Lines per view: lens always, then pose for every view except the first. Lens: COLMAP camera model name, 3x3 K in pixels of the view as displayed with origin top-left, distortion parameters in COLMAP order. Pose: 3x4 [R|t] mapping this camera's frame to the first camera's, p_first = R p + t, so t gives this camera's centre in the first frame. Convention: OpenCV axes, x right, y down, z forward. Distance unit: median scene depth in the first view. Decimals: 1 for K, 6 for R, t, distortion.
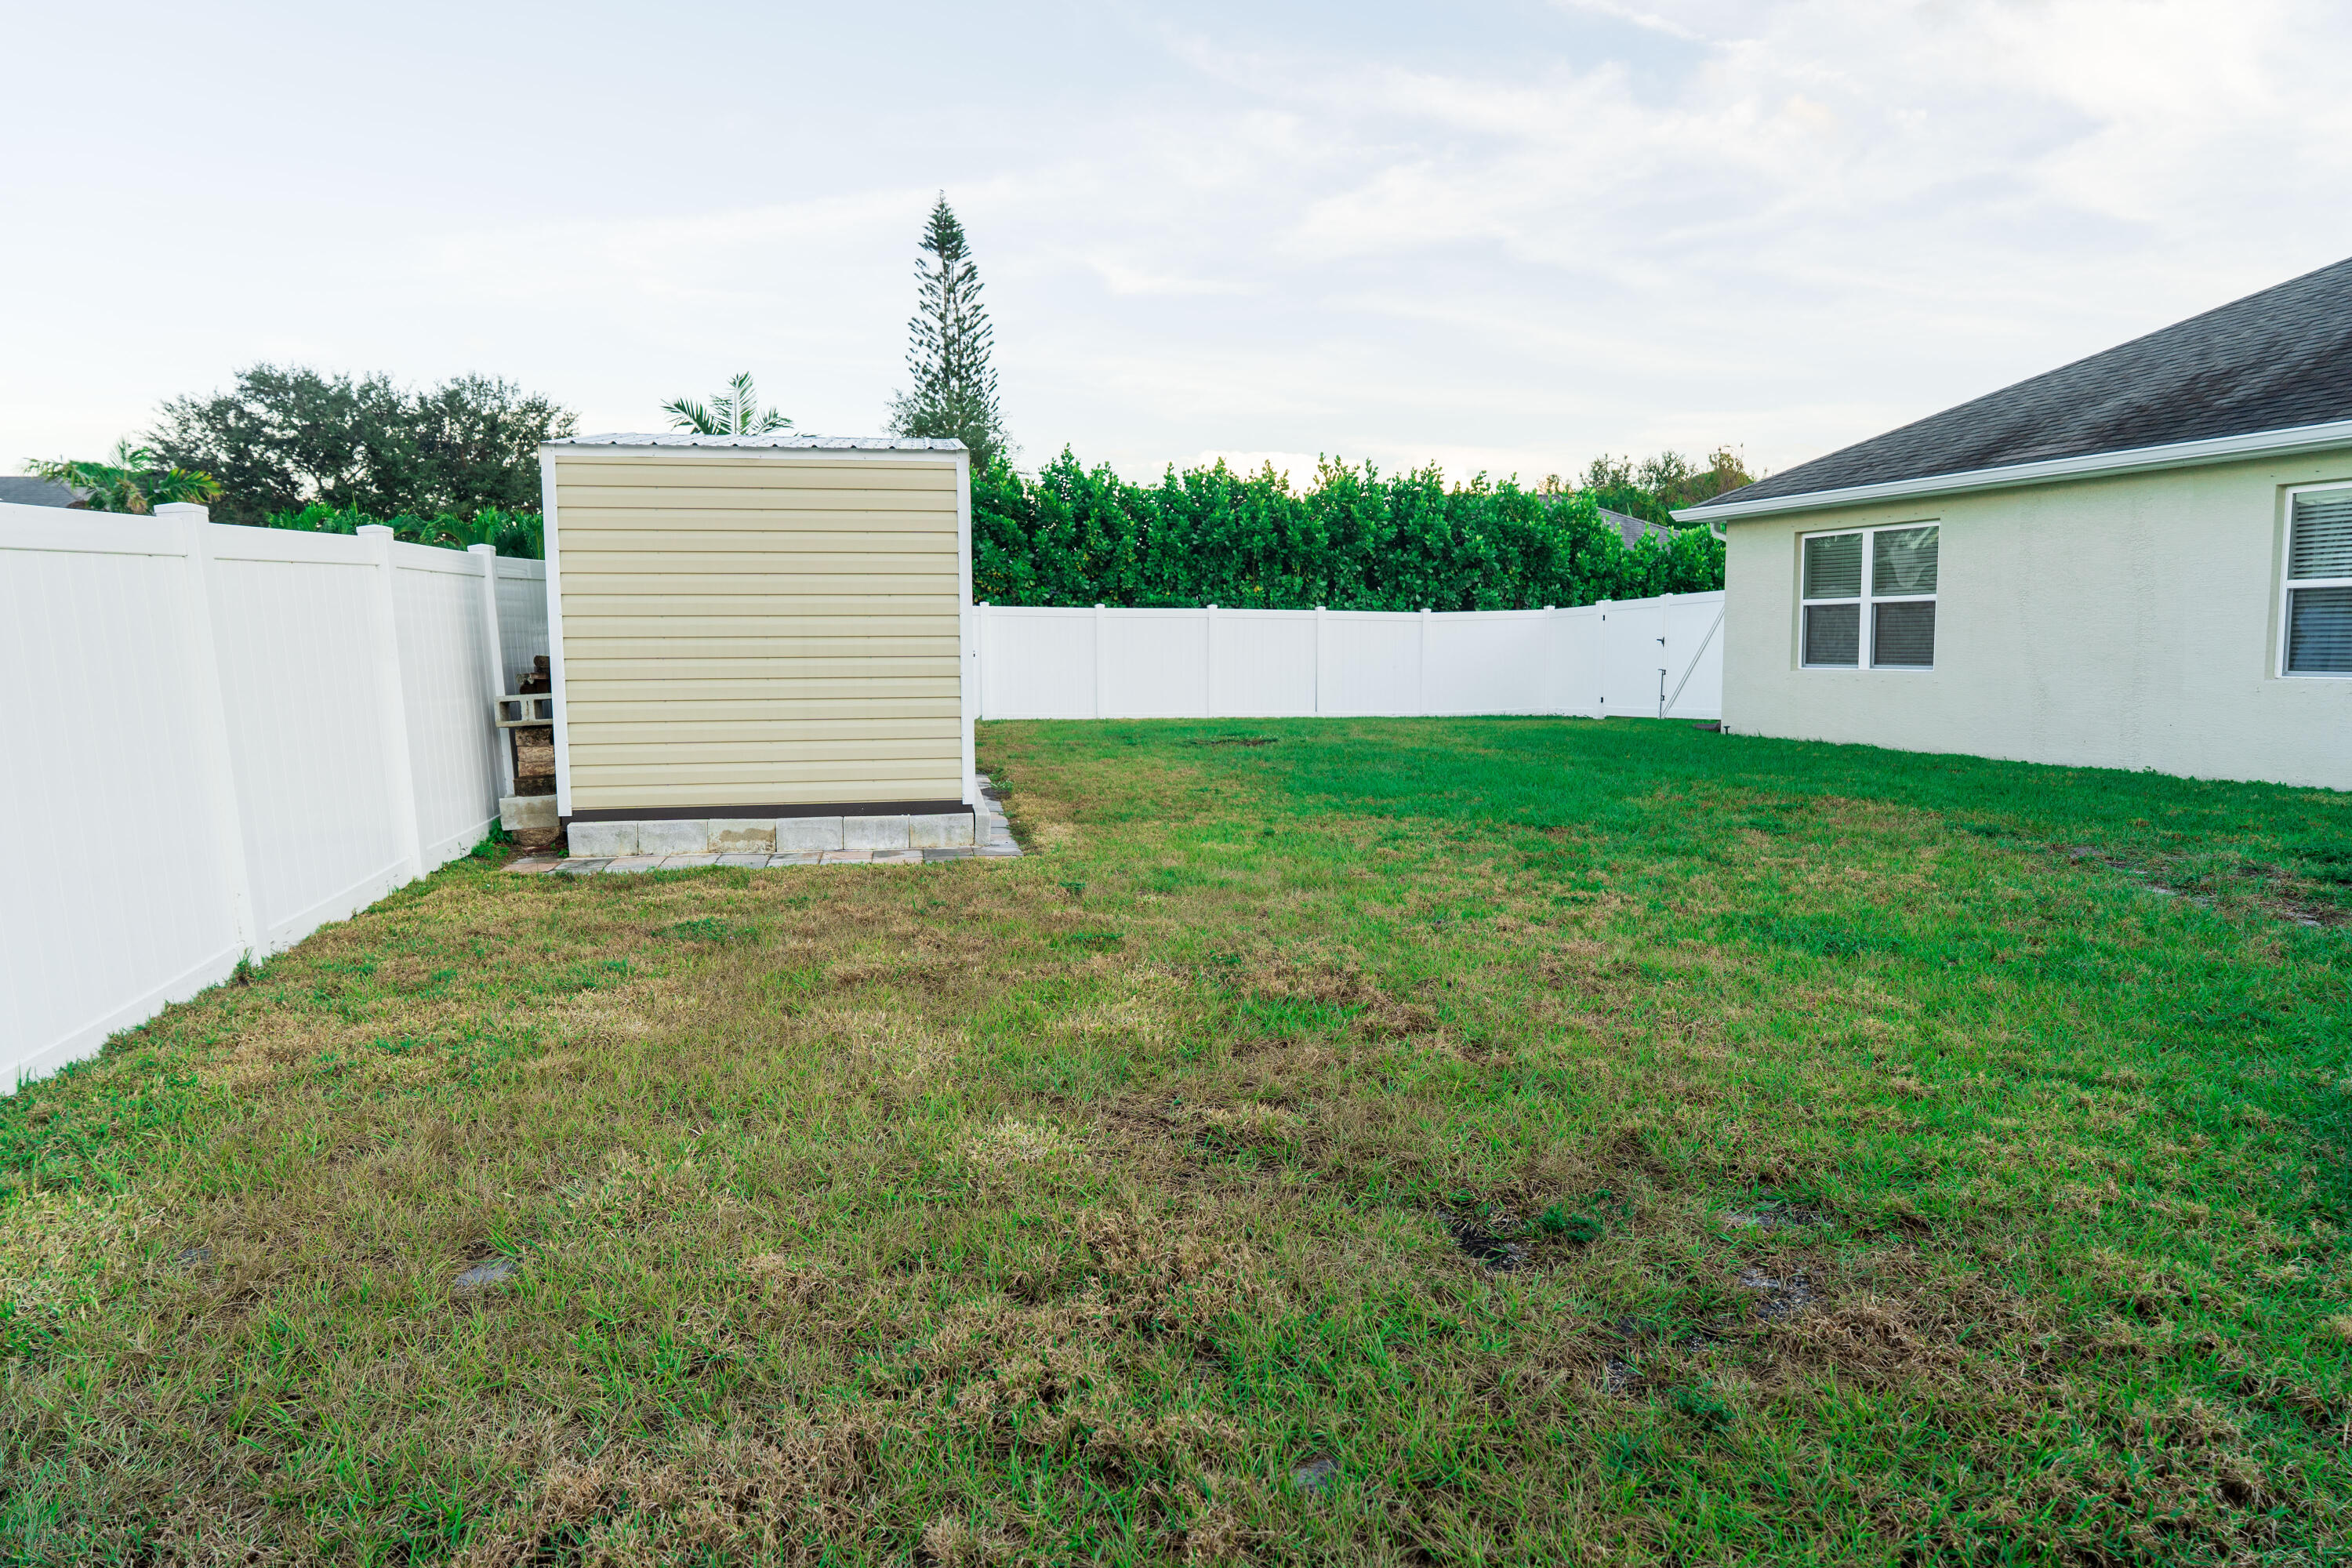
lens RADIAL K [[1405.3, 0, 1177.2], [0, 1405.3, 780.8], [0, 0, 1]] dist [0.005671, 0.002210]
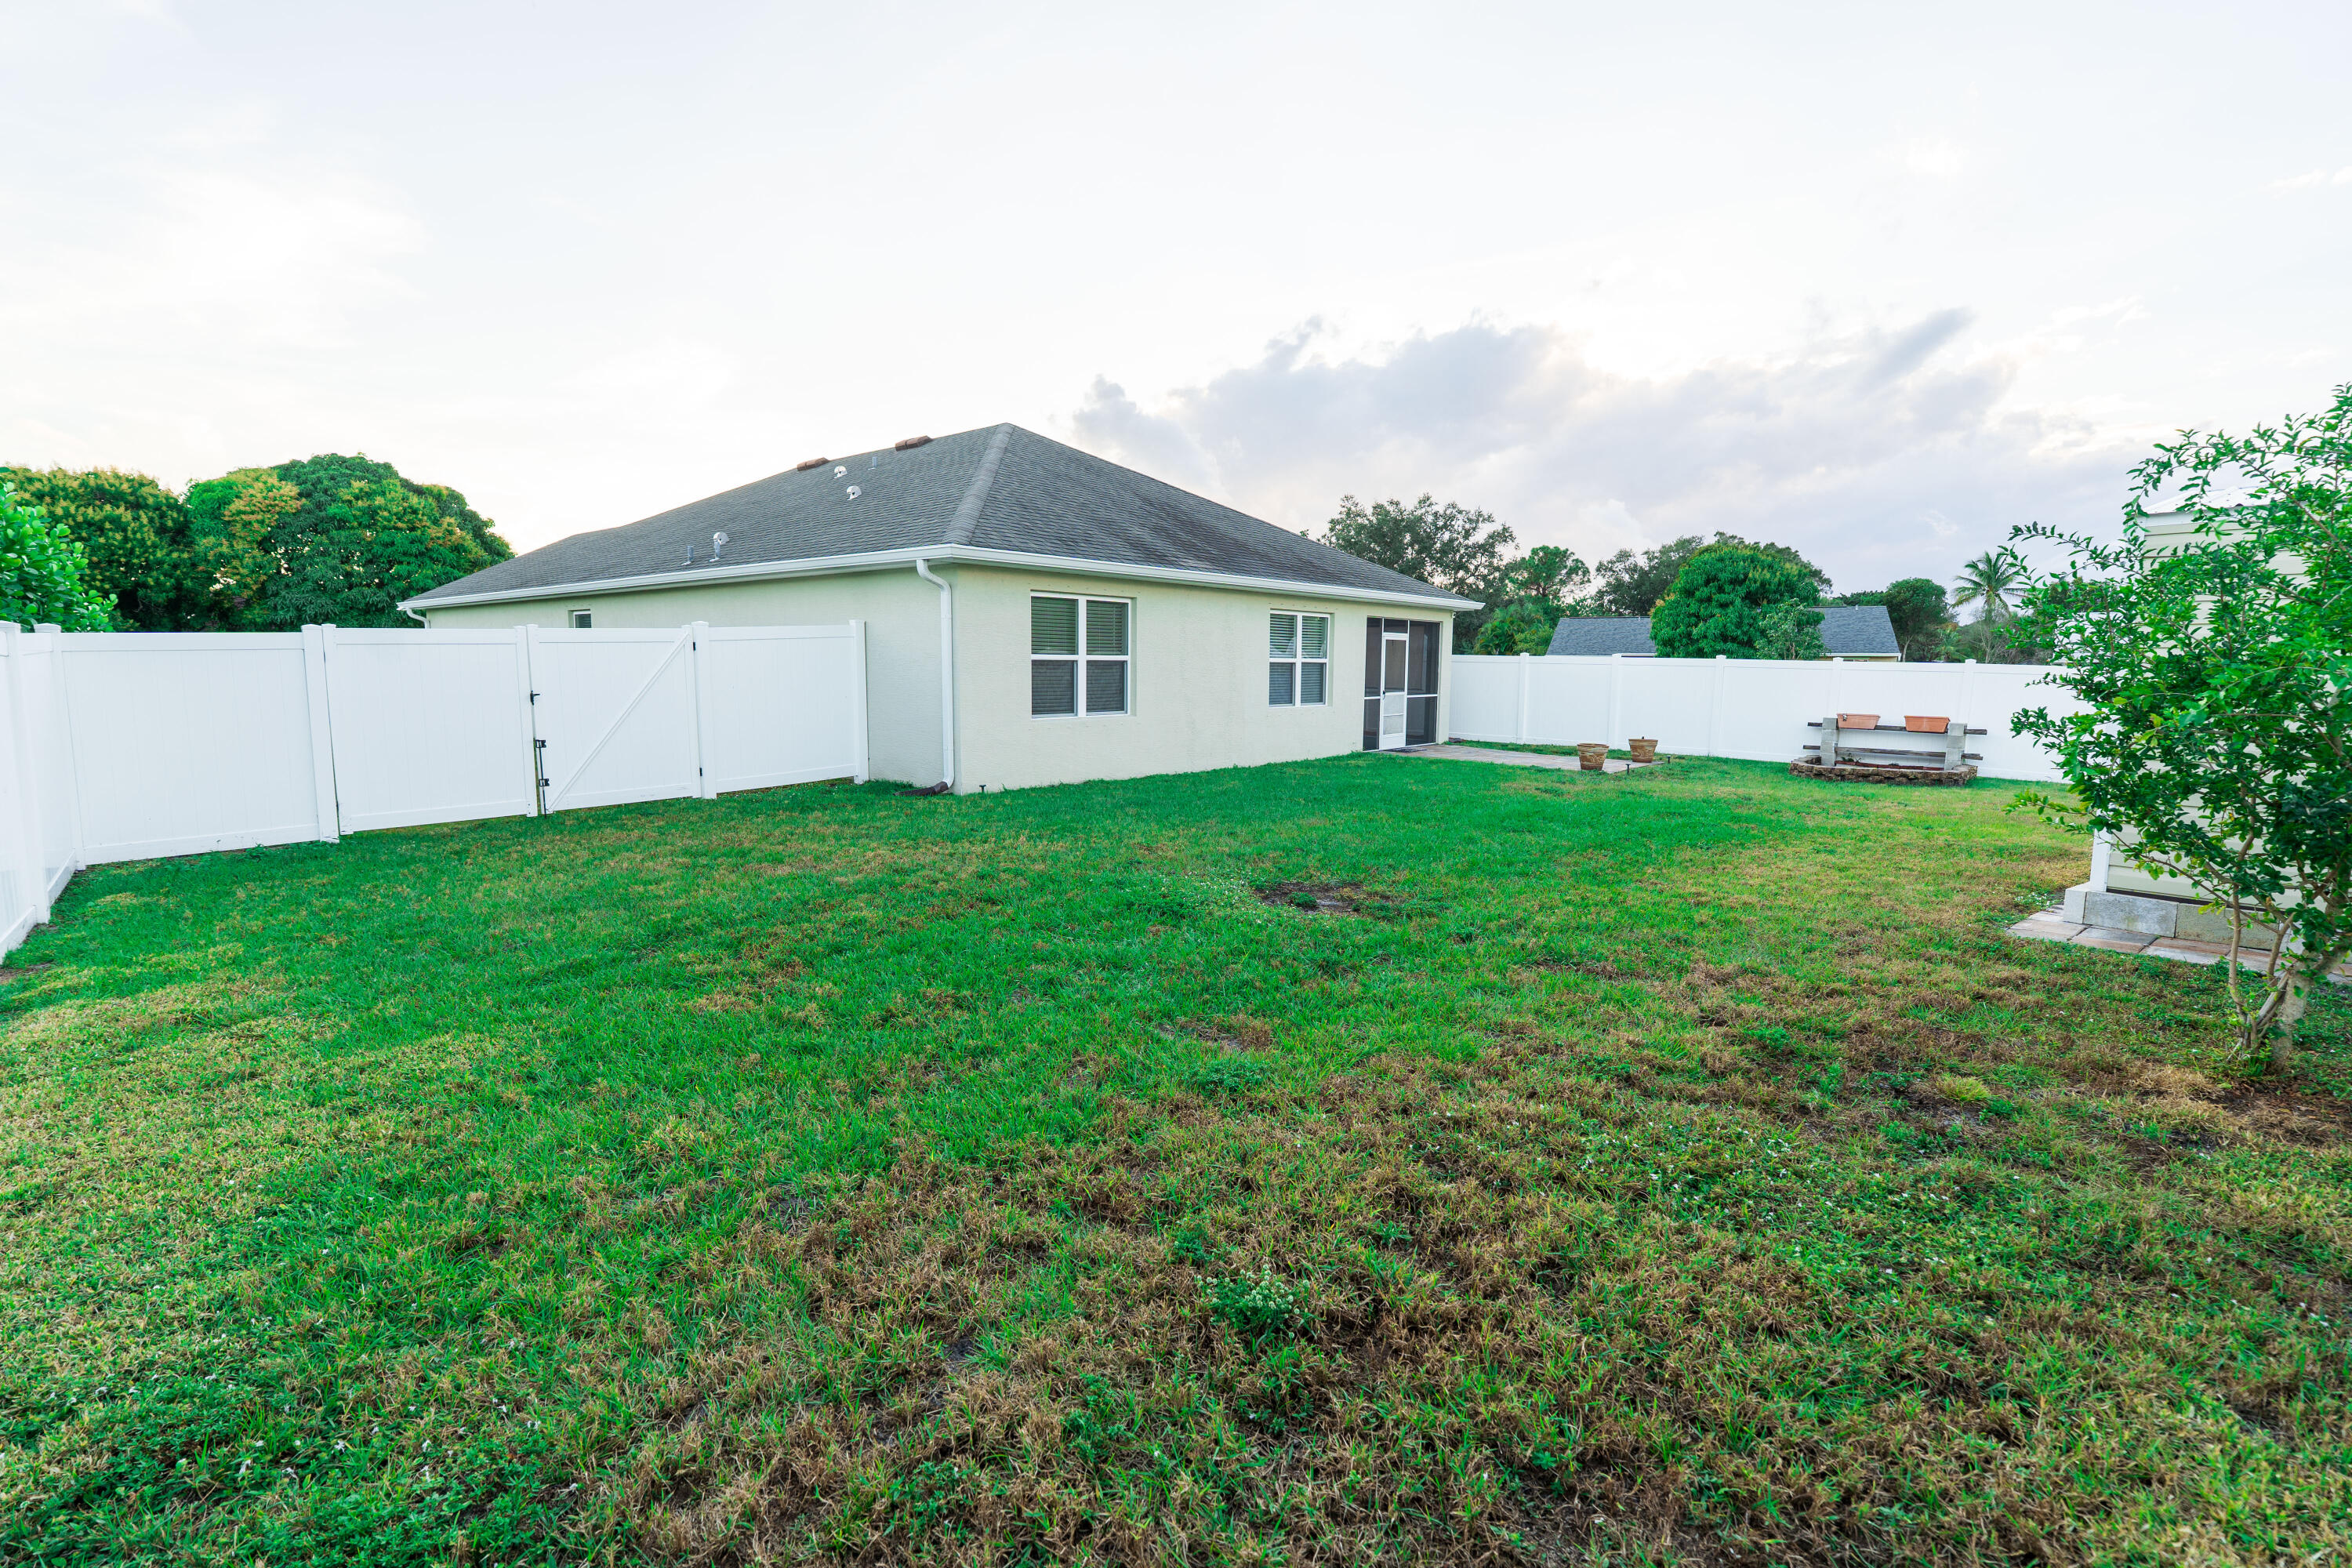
lens RADIAL K [[1060.3, 0, 1179.9], [0, 1060.3, 785.5], [0, 0, 1]] dist [-0.010637, 0.001511]
pose [[-0.471839, -0.079660, 0.878079, -0.495086], [0.097411, 0.985103, 0.141713, -0.210830], [-0.876287, 0.152400, -0.457050, 2.016060]]
